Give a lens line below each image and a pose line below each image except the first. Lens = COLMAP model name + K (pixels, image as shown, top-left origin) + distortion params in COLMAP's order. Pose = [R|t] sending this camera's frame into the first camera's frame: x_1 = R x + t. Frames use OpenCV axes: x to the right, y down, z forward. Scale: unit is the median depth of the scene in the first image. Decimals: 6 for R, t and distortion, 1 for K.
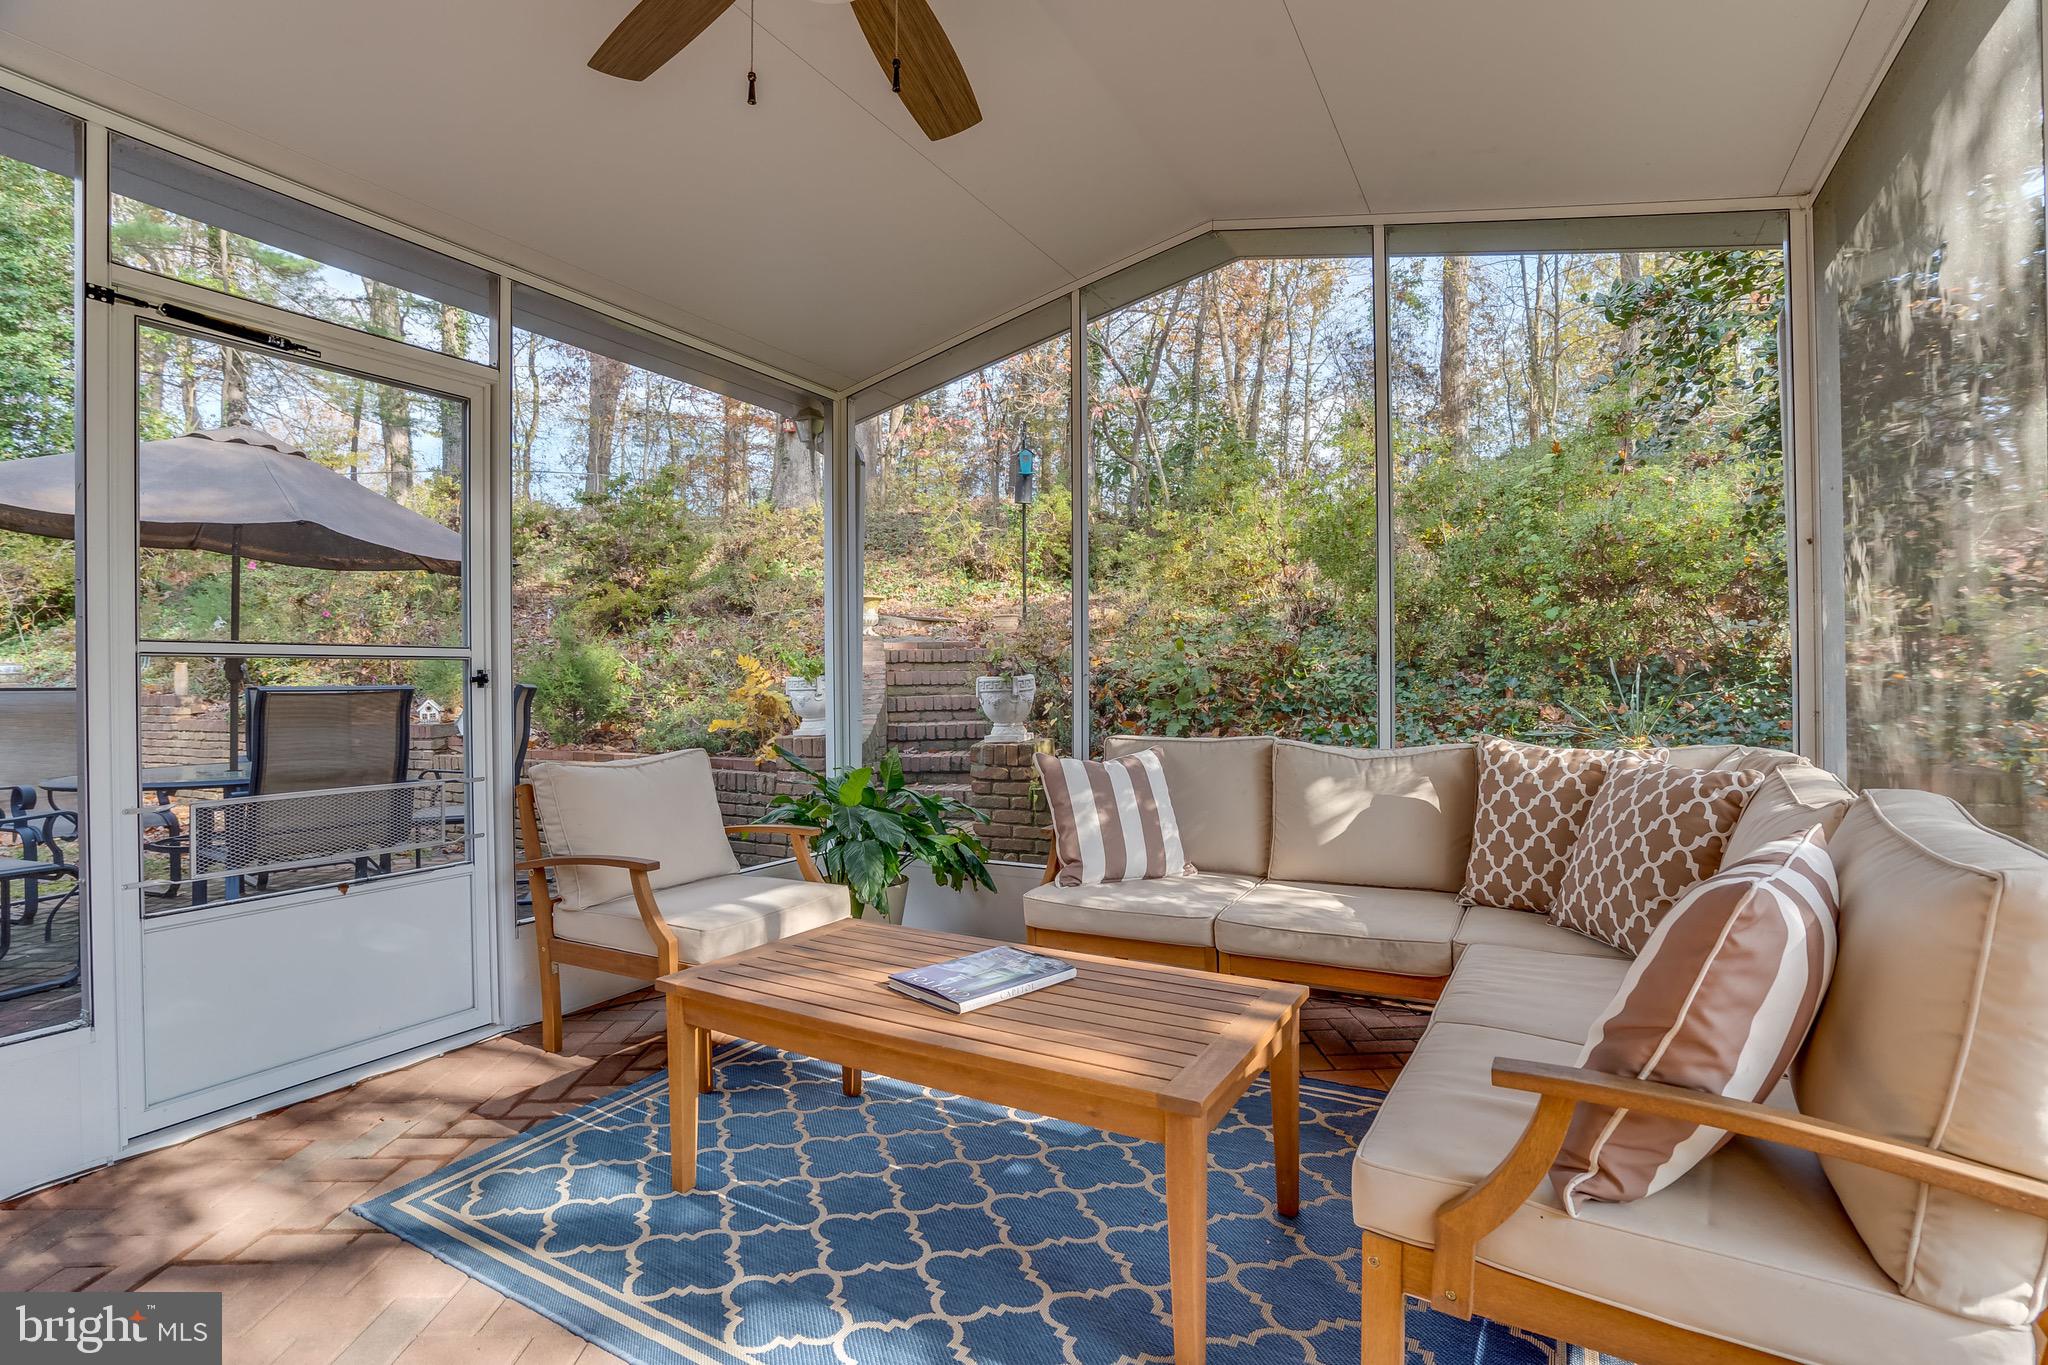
lens RADIAL K [[949.0, 0, 1025.4], [0, 949.0, 675.6], [0, 0, 1]] dist [-0.038410, 0.007872]
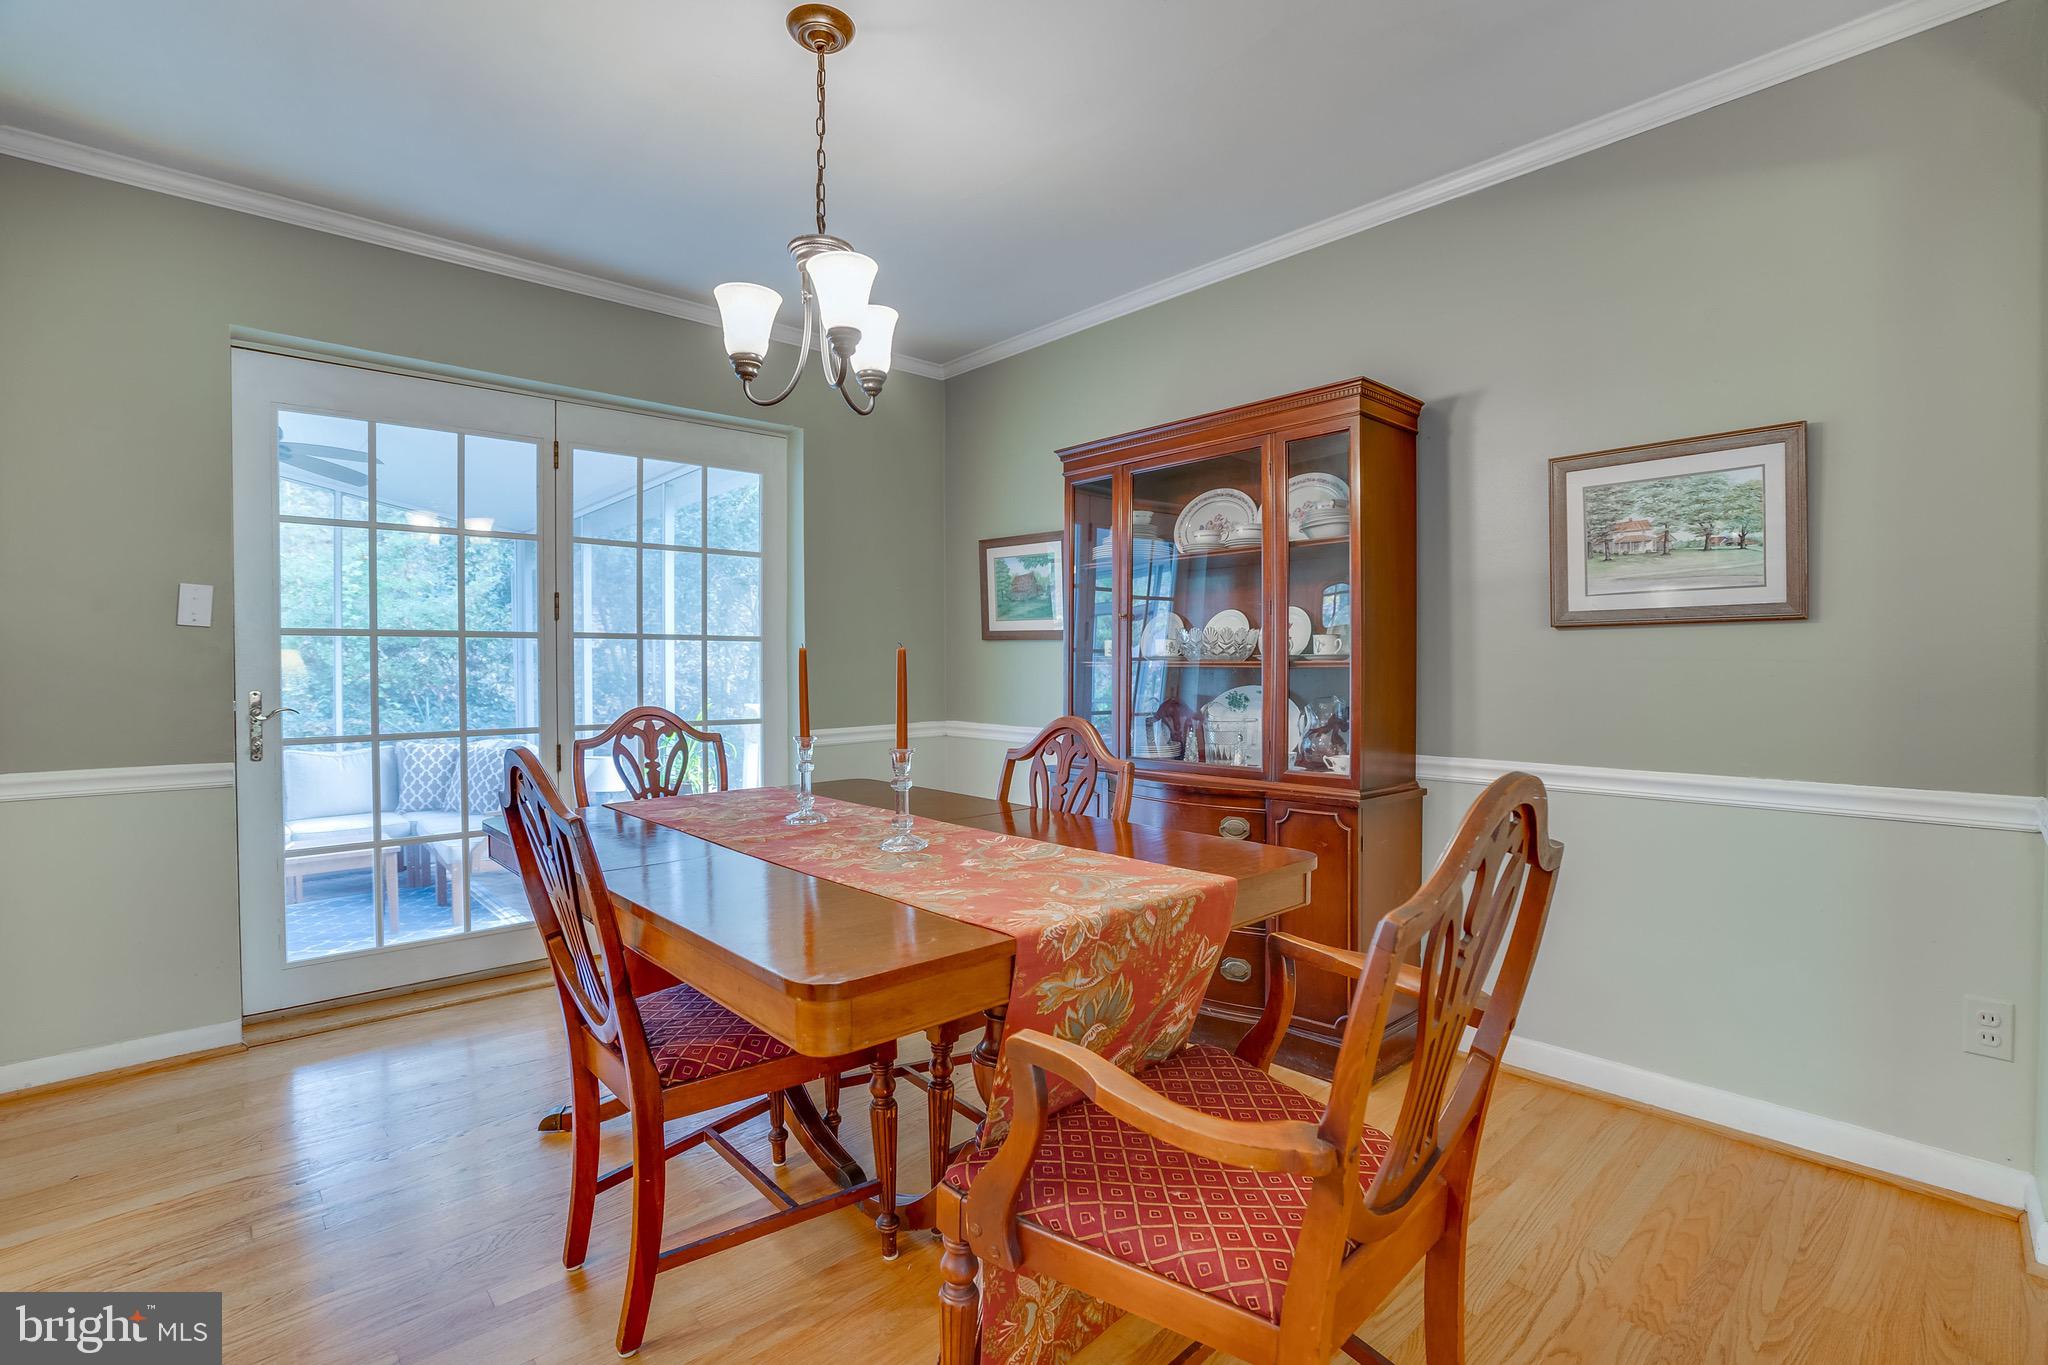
lens RADIAL K [[949.0, 0, 1019.3], [0, 949.0, 680.3], [0, 0, 1]] dist [-0.038410, 0.007872]
pose [[0.321708, -0.002253, 0.946836, -1.305443], [-0.005524, 0.999976, 0.004256, -0.113149], [-0.946823, -0.006599, 0.321687, -1.275290]]
